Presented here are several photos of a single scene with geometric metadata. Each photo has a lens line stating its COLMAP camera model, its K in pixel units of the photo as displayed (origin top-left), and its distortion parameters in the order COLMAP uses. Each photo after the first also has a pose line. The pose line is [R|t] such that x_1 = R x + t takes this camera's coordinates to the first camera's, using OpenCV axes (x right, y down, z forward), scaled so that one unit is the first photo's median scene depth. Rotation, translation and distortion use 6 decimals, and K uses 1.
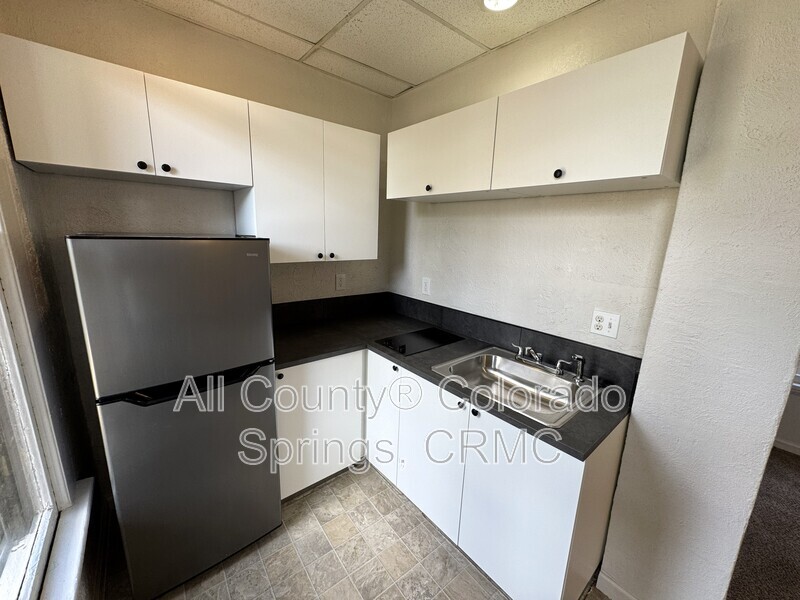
lens RADIAL K [[320.8, 0, 397.8], [0, 320.8, 301.1], [0, 0, 1]] dist [0.002896, 0.000450]
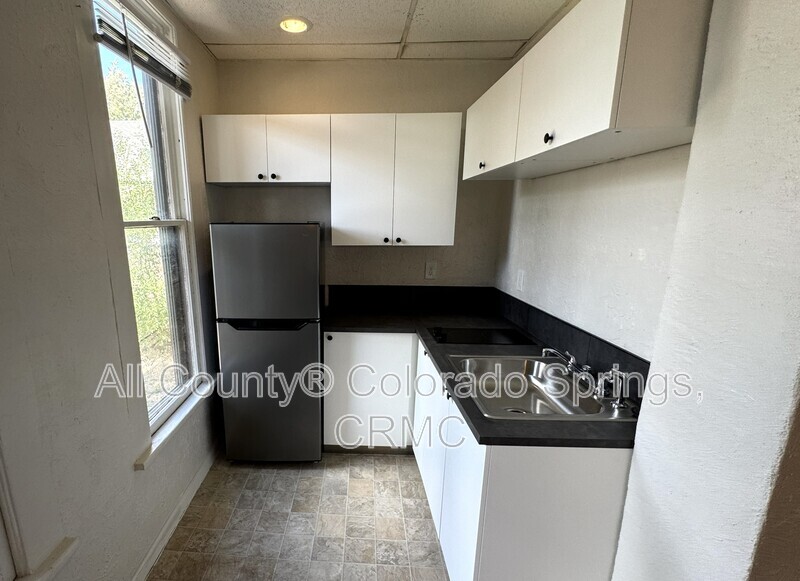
lens RADIAL K [[403.5, 0, 336.4], [0, 403.5, 314.0], [0, 0, 1]] dist [0.002739, -0.000198]
pose [[0.741607, 0.122764, -0.659506, 0.593106], [-0.120360, 0.991509, 0.049222, 0.061528], [0.659949, 0.042875, 0.750086, -0.119289]]
